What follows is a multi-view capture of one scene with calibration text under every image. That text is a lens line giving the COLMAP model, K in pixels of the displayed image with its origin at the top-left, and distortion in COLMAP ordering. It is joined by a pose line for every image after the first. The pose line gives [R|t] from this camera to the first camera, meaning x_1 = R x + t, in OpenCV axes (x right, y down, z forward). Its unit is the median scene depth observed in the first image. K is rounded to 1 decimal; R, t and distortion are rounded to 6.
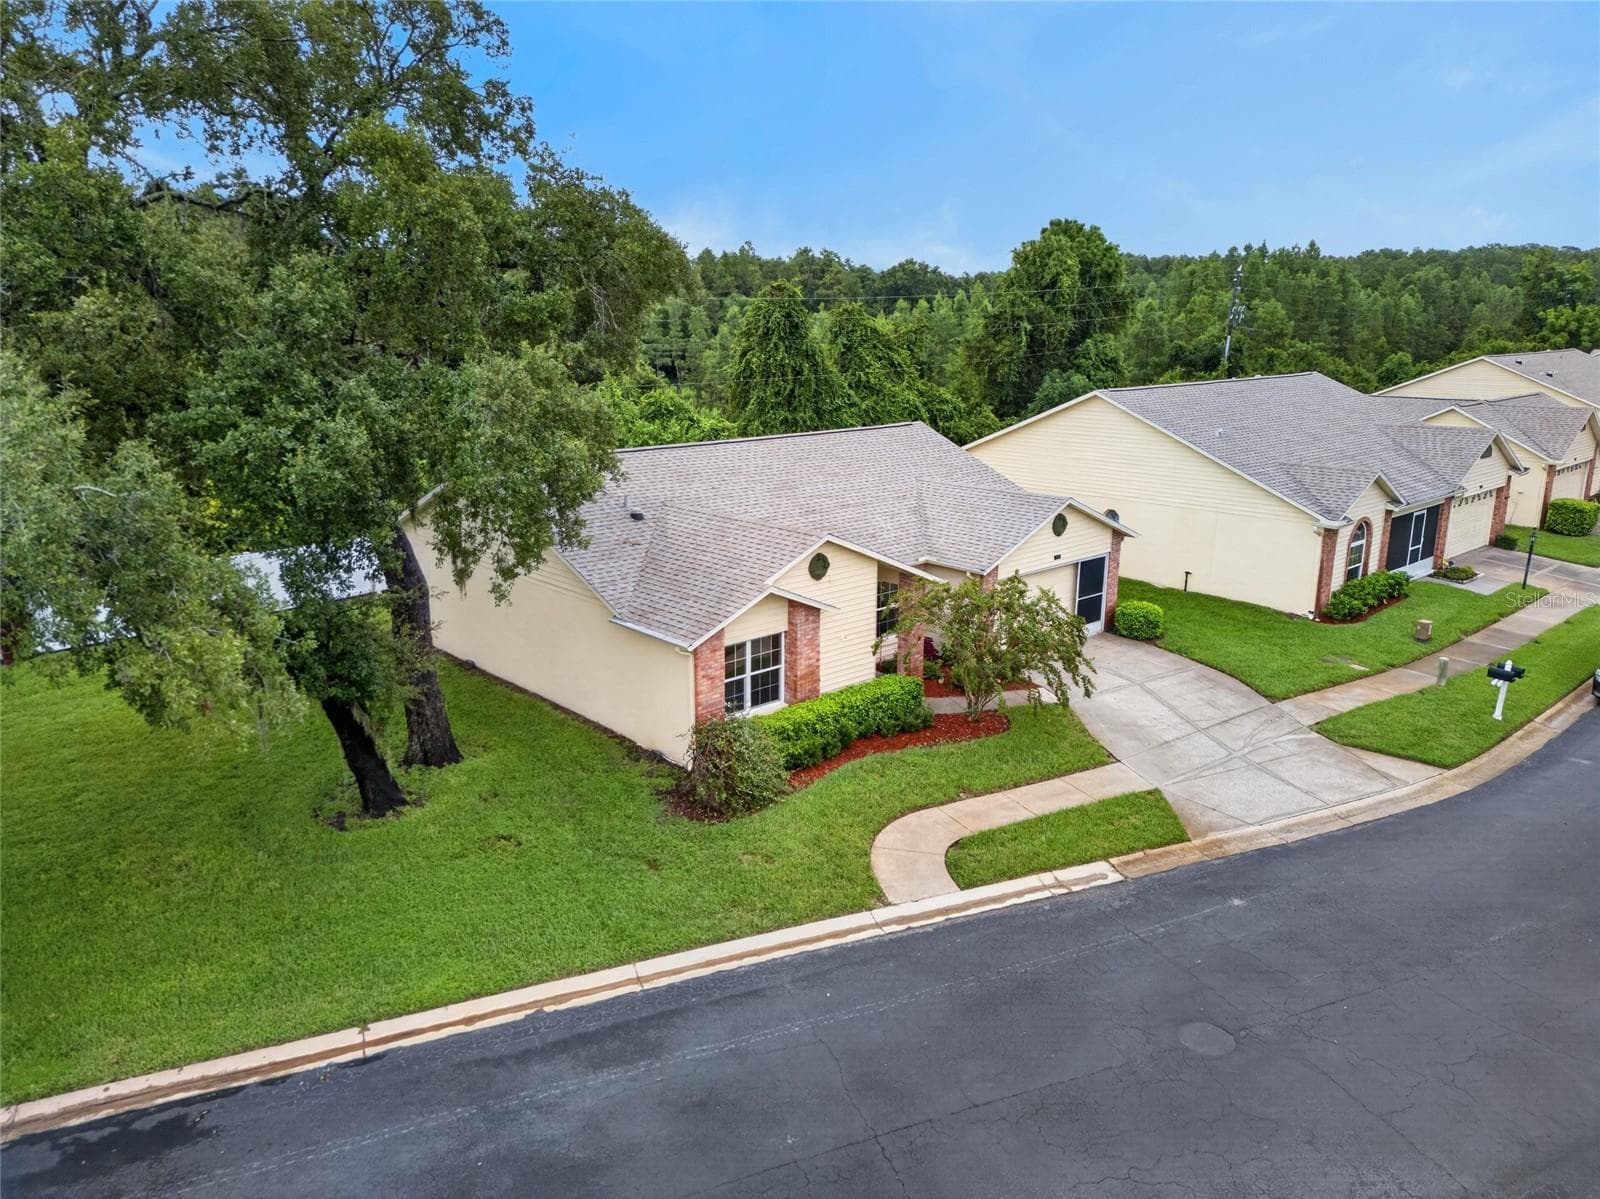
lens RADIAL K [[1123.9, 0, 798.3], [0, 1123.9, 587.5], [0, 0, 1]] dist [0.055284, -0.036292]
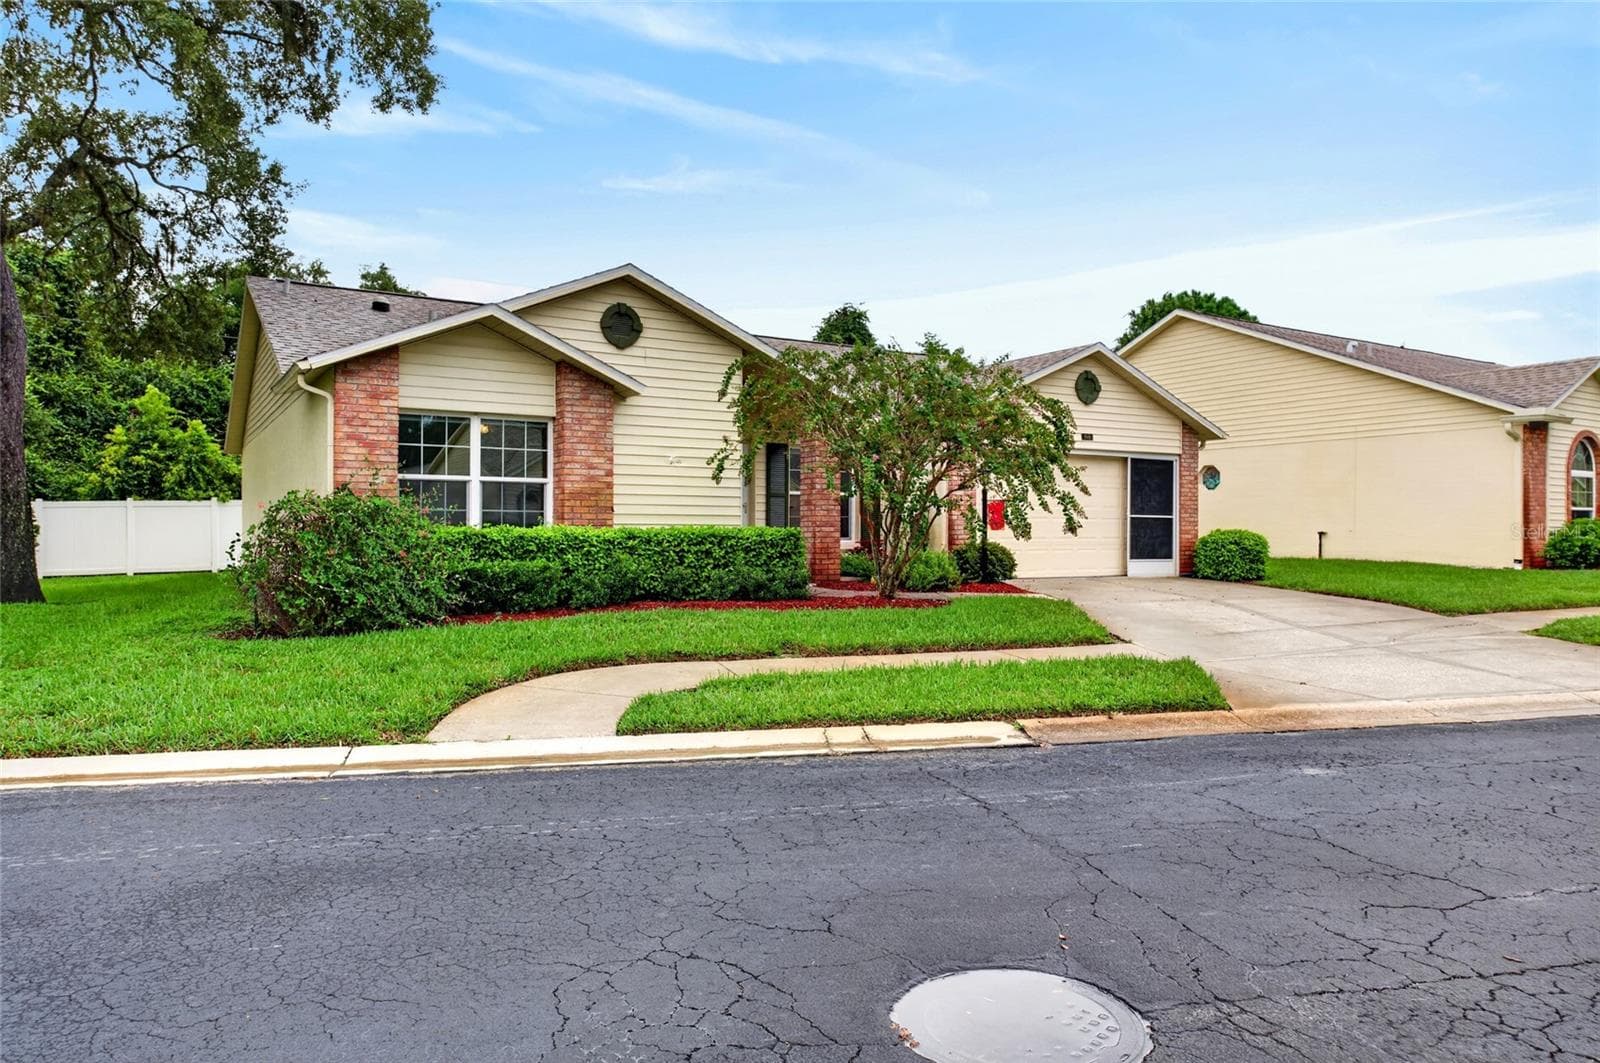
lens RADIAL K [[1049.6, 0, 799.6], [0, 1049.6, 529.4], [0, 0, 1]] dist [-0.003243, -0.005497]
pose [[0.982852, -0.001325, -0.184393, 0.235970], [-0.042633, 0.971248, -0.234223, 0.235686], [0.179401, 0.238067, 0.954536, 0.521979]]
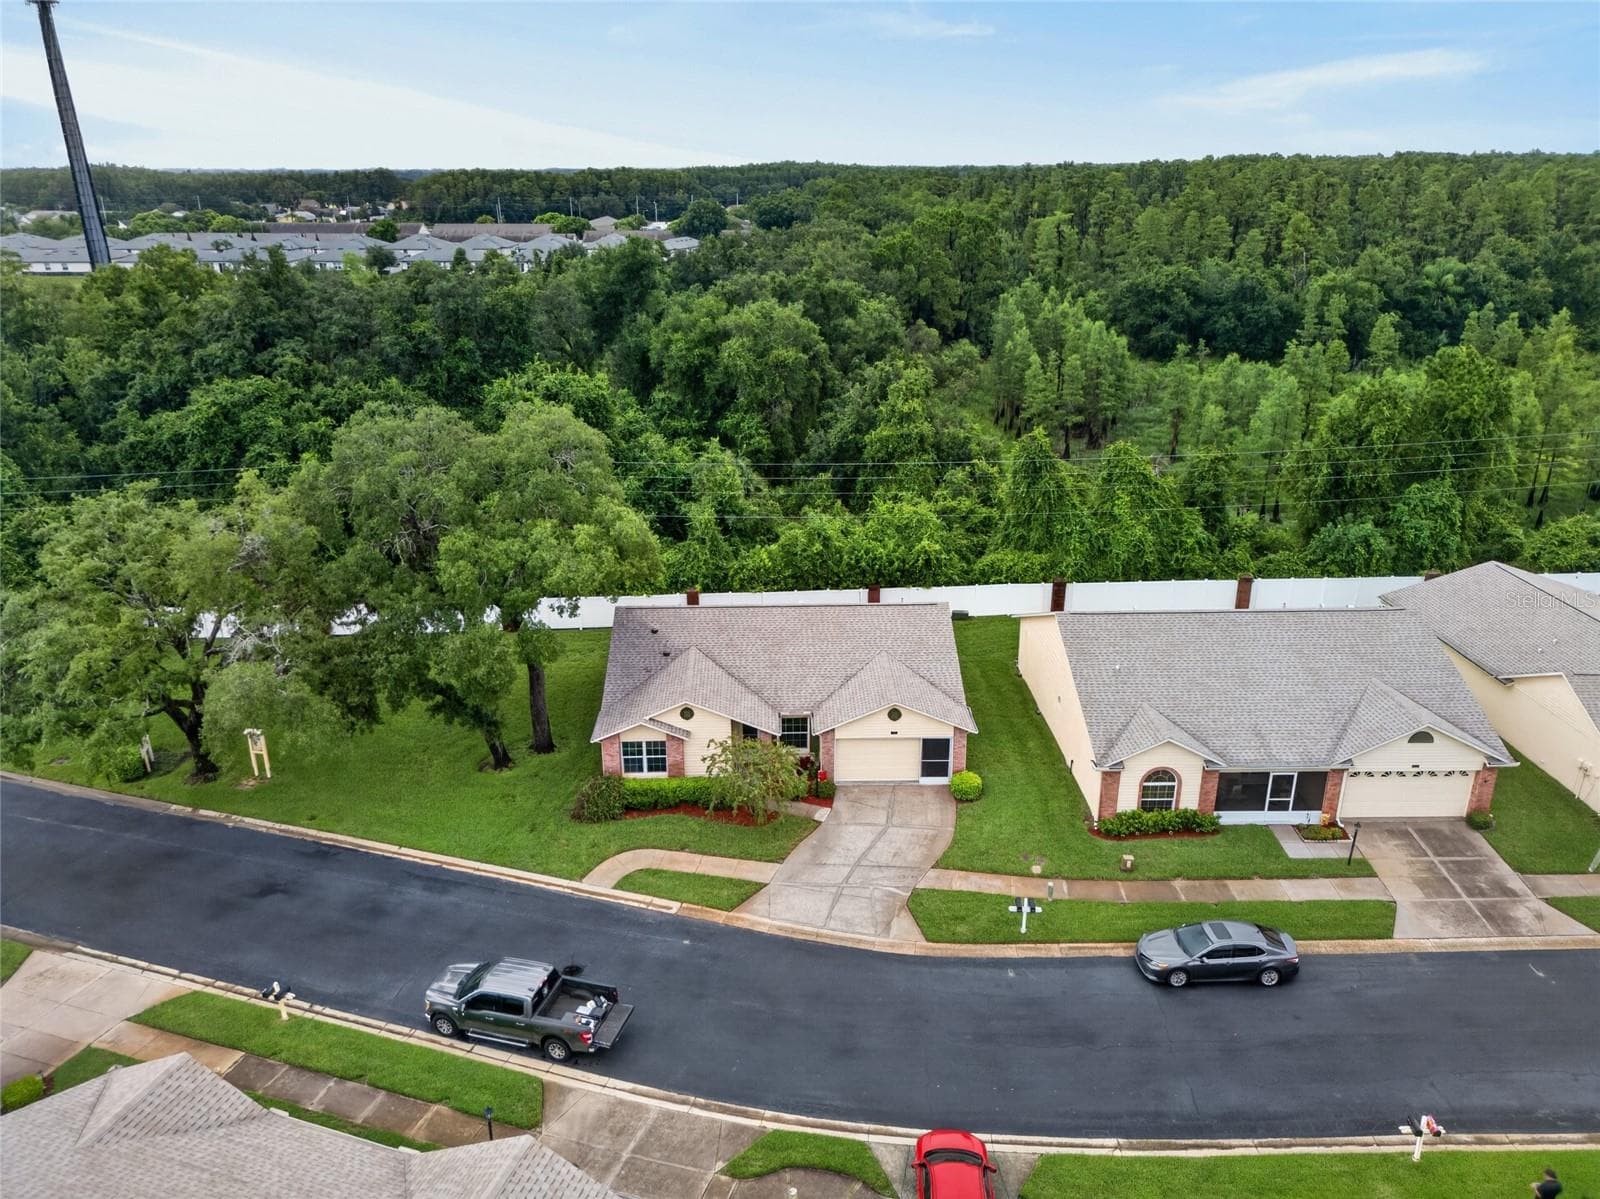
lens RADIAL K [[1123.9, 0, 801.0], [0, 1123.9, 588.4], [0, 0, 1]] dist [0.055284, -0.036292]
pose [[0.755622, 0.225846, -0.614841, 1.408650], [-0.150079, 0.973401, 0.173112, -0.639204], [0.637583, -0.038532, 0.769417, -0.397437]]
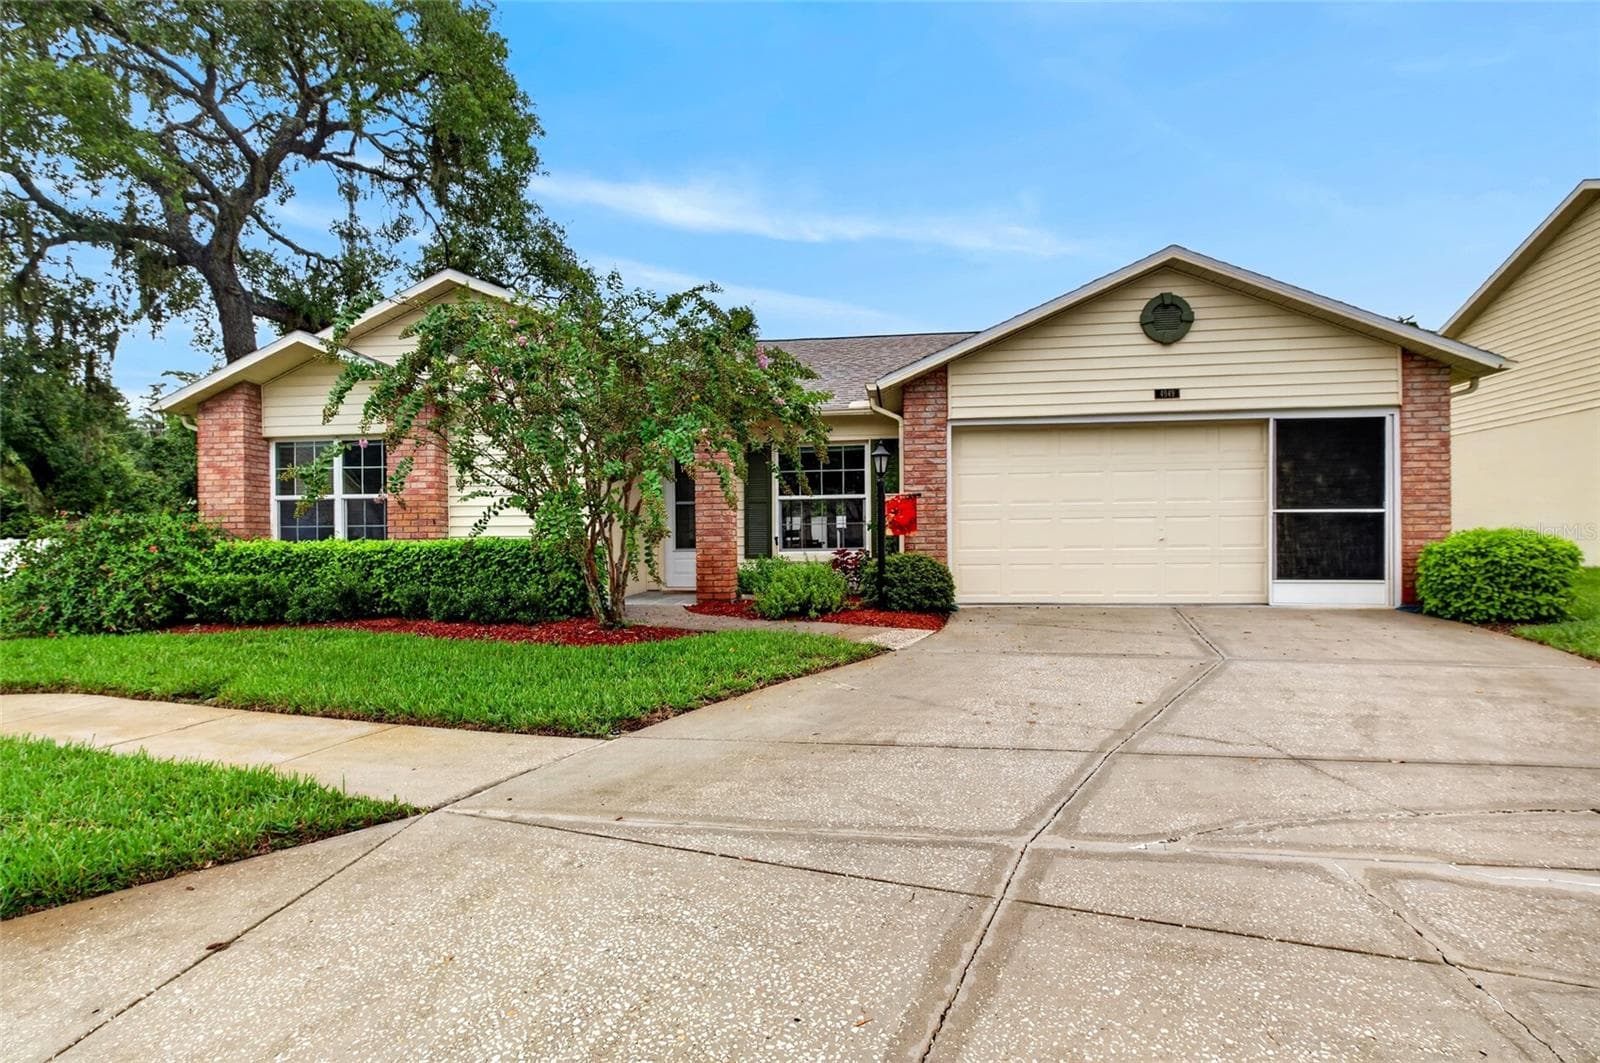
lens RADIAL K [[804.1, 0, 805.7], [0, 804.1, 547.6], [0, 0, 1]] dist [-0.003129, 0.000784]
pose [[0.652249, -0.004975, -0.757989, 0.497896], [-0.168614, 0.973972, -0.151485, 0.136071], [0.739013, 0.226614, 0.634433, 0.943280]]
